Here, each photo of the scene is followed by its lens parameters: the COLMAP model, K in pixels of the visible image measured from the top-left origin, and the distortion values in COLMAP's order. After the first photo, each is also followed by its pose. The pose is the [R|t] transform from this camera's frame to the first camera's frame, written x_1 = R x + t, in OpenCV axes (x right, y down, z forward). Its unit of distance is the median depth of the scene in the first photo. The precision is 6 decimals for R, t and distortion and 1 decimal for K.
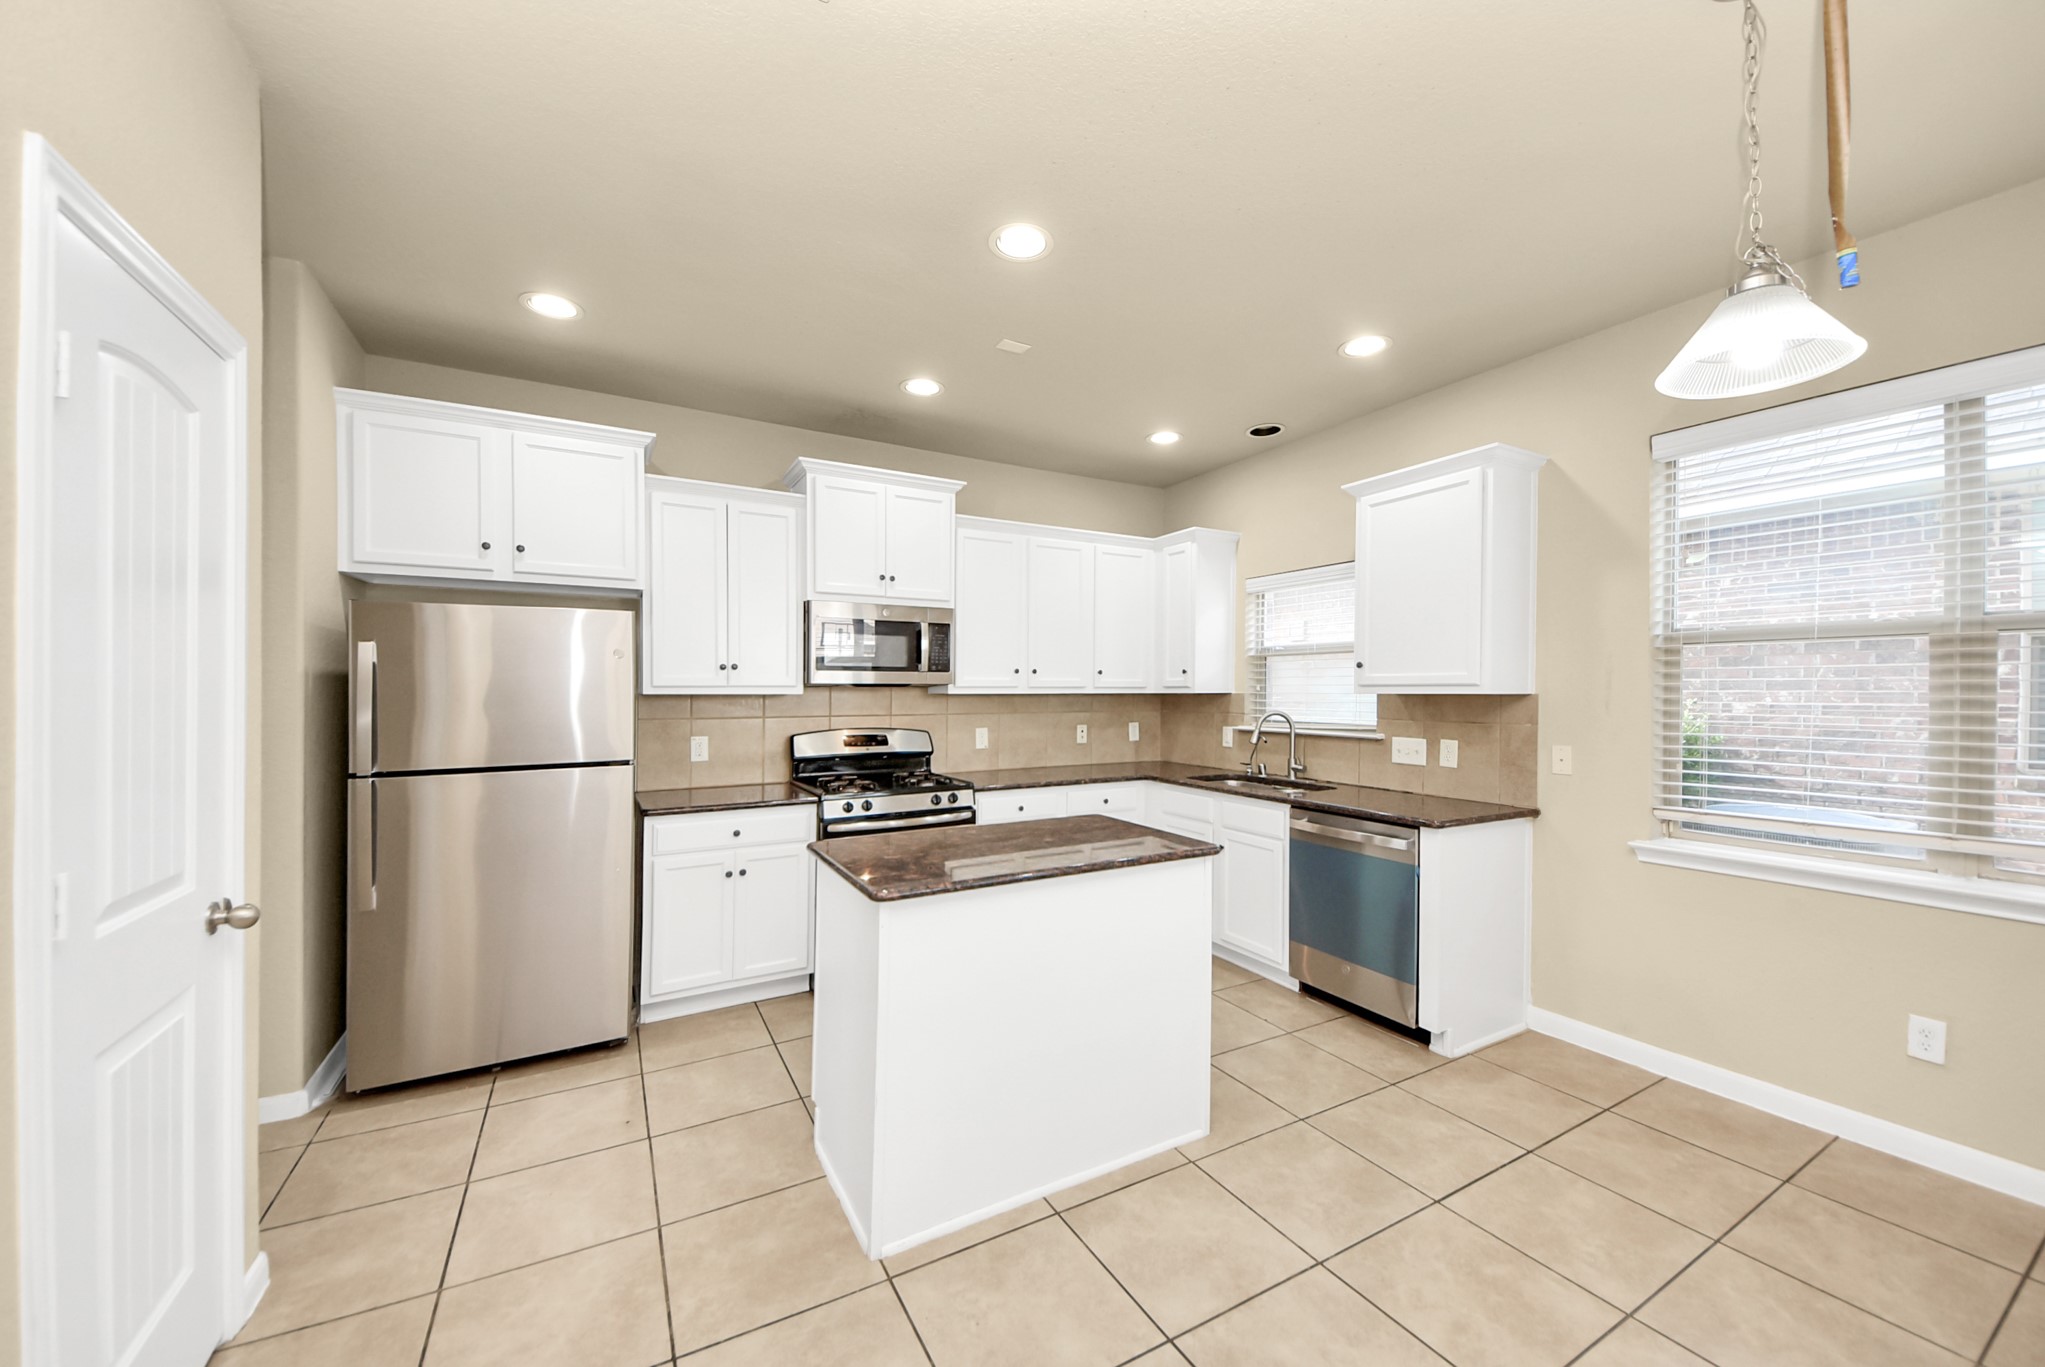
lens RADIAL K [[735.1, 0, 1019.3], [0, 735.1, 718.1], [0, 0, 1]] dist [0.011316, -0.006786]
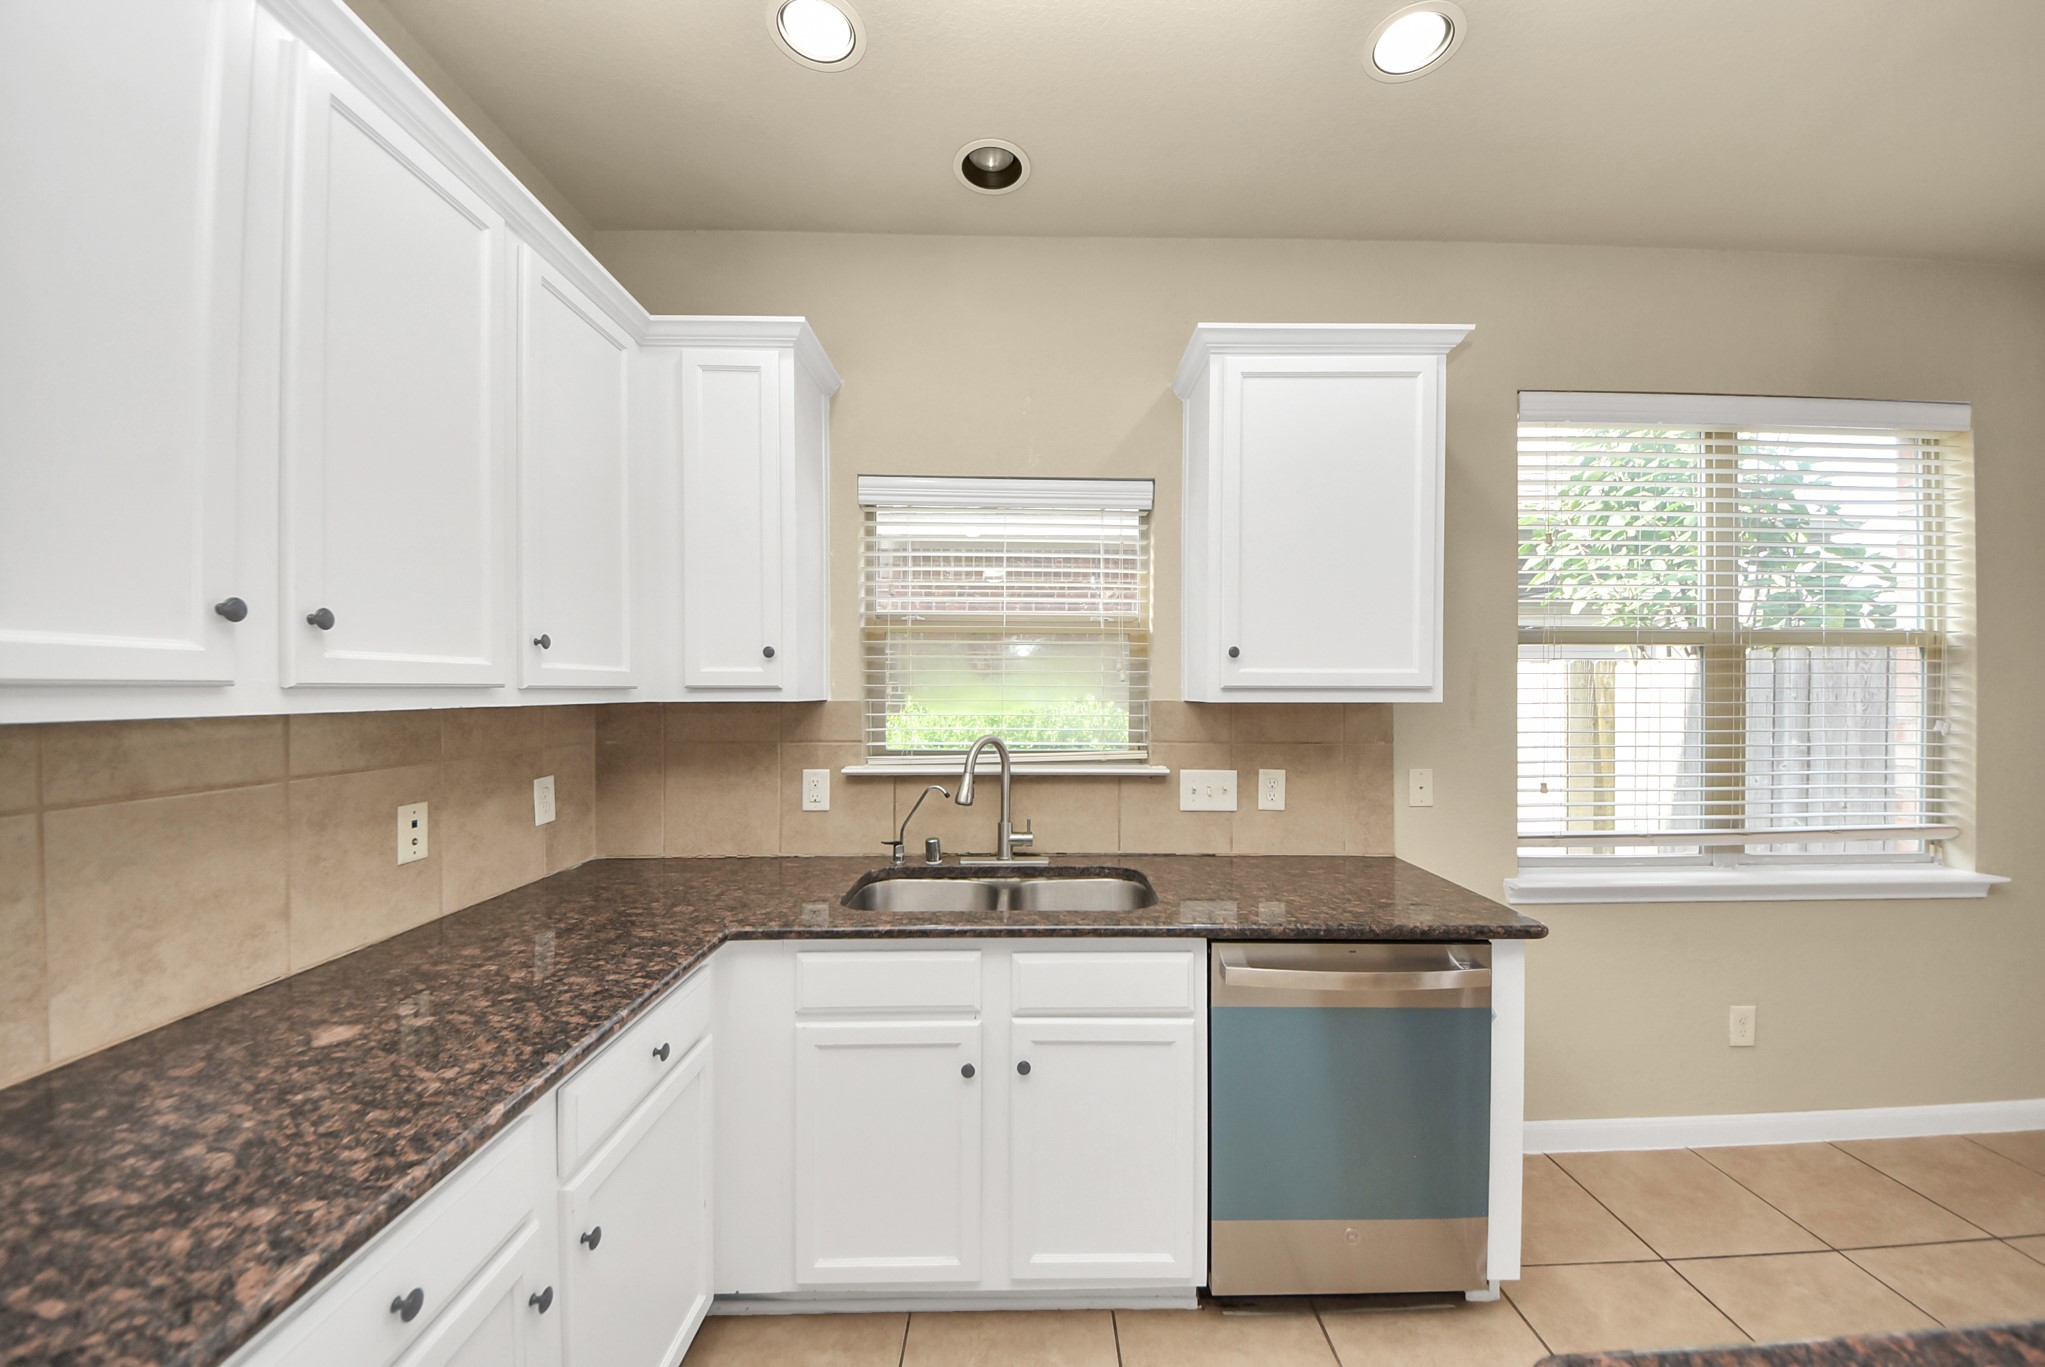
lens RADIAL K [[735.1, 0, 1036.8], [0, 735.1, 692.1], [0, 0, 1]] dist [0.011316, -0.006786]
pose [[0.456837, -0.000600, 0.889550, -0.107451], [0.032032, 0.999362, -0.015776, -0.036358], [-0.888973, 0.035701, 0.456565, 0.871582]]
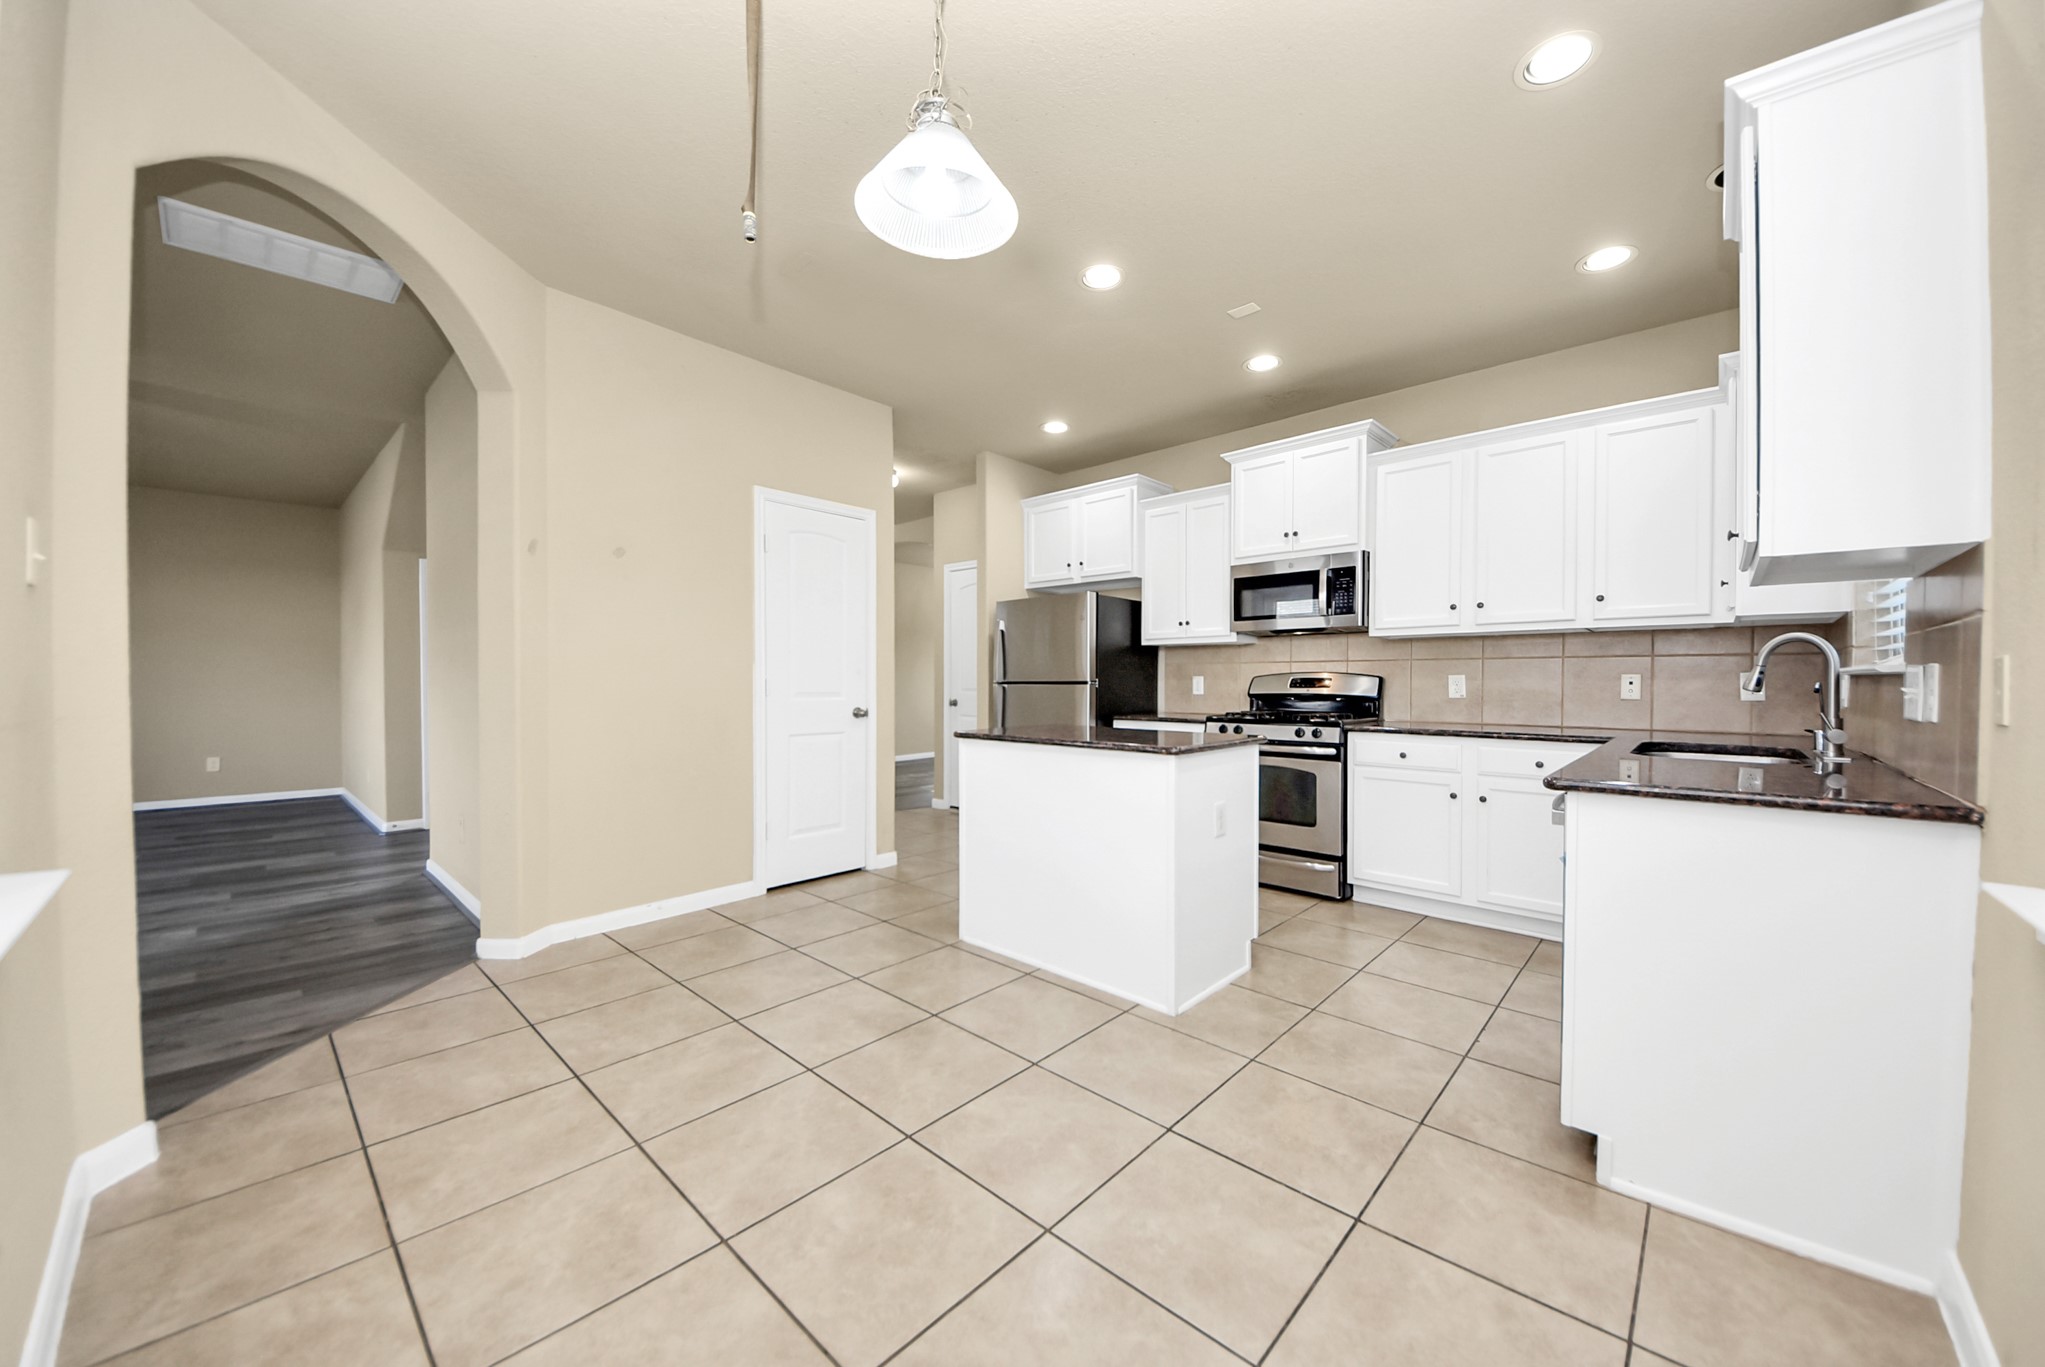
lens RADIAL K [[735.1, 0, 1043.3], [0, 735.1, 683.0], [0, 0, 1]] dist [0.011316, -0.006786]
pose [[0.323230, 0.005356, -0.946305, 0.834073], [-0.035545, 0.999347, -0.006485, 0.061835], [0.945653, 0.035732, 0.323209, 0.313598]]
